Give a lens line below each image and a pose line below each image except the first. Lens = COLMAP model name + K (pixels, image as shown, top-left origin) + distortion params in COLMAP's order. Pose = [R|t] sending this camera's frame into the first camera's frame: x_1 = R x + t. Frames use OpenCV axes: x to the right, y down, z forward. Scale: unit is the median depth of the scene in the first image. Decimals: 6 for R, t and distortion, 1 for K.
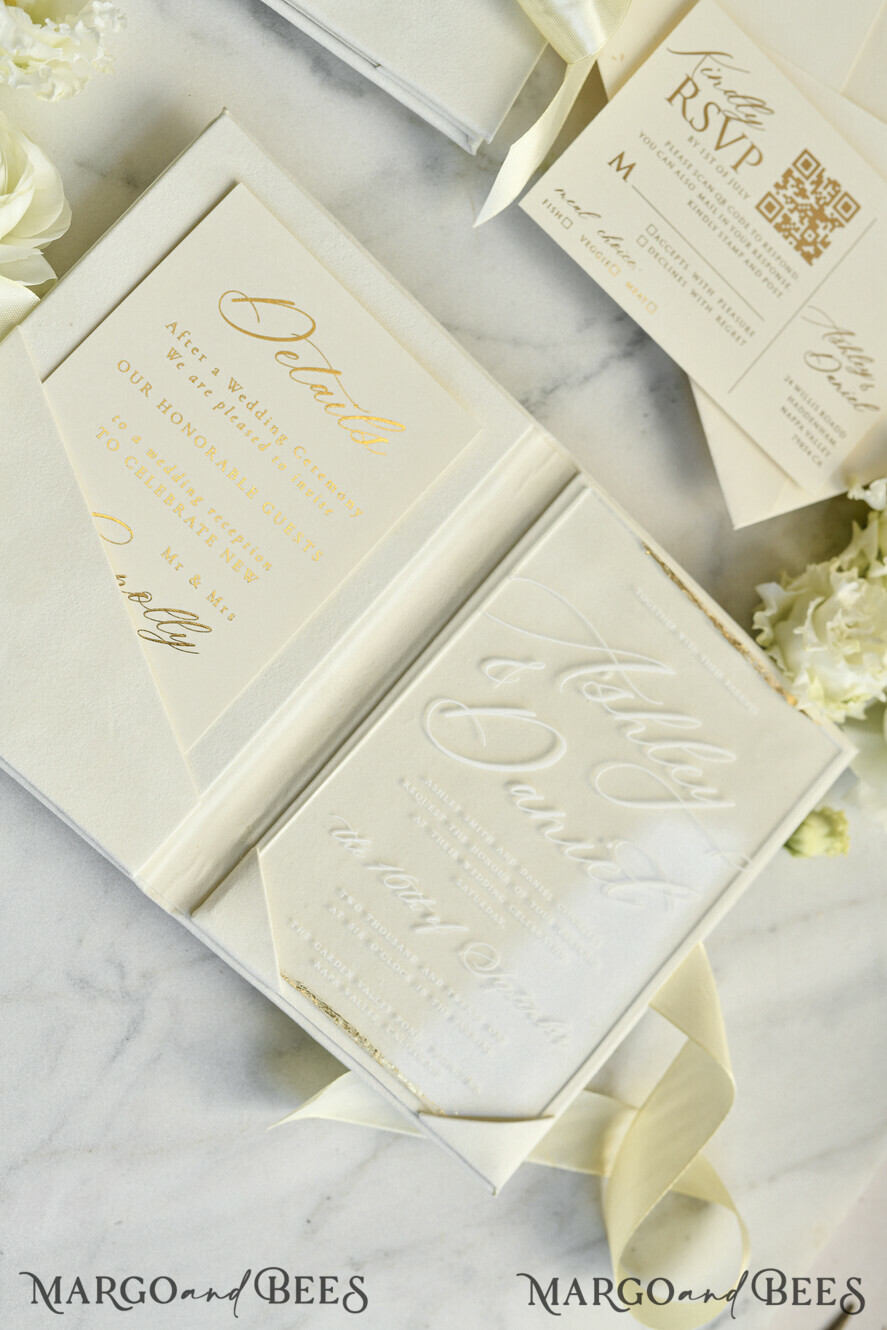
lens RADIAL K [[2063.6, 0, 455.6], [0, 2063.6, 683.4], [0, 0, 1]] dist [-0.035316, 0.000000]
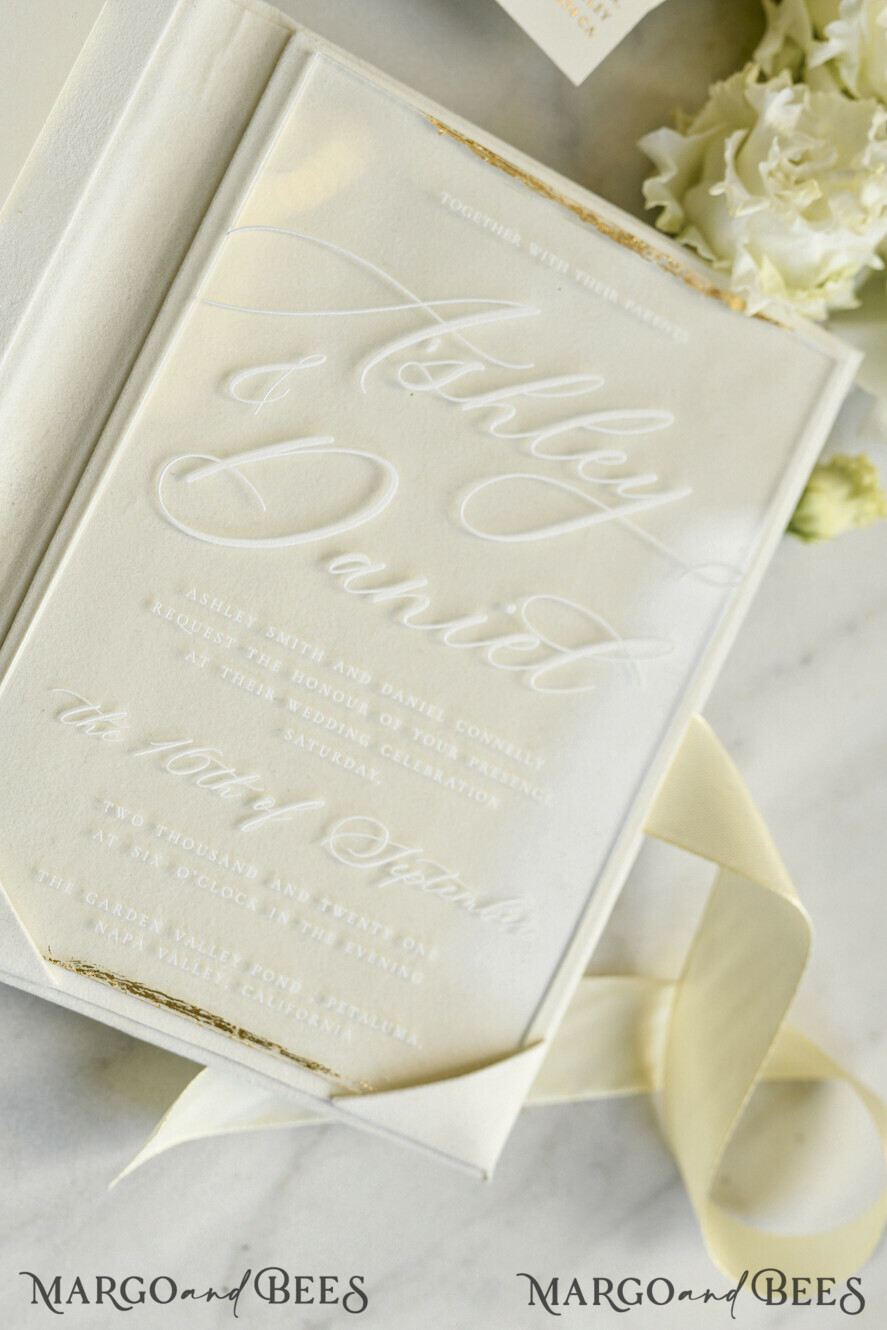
lens RADIAL K [[2063.6, 0, 454.0], [0, 2063.6, 687.3], [0, 0, 1]] dist [-0.035316, 0.000000]
pose [[0.961076, -0.272327, -0.046589, 0.080619], [0.275859, 0.955200, 0.107217, 0.029471], [0.015303, -0.115896, 0.993143, 0.378054]]
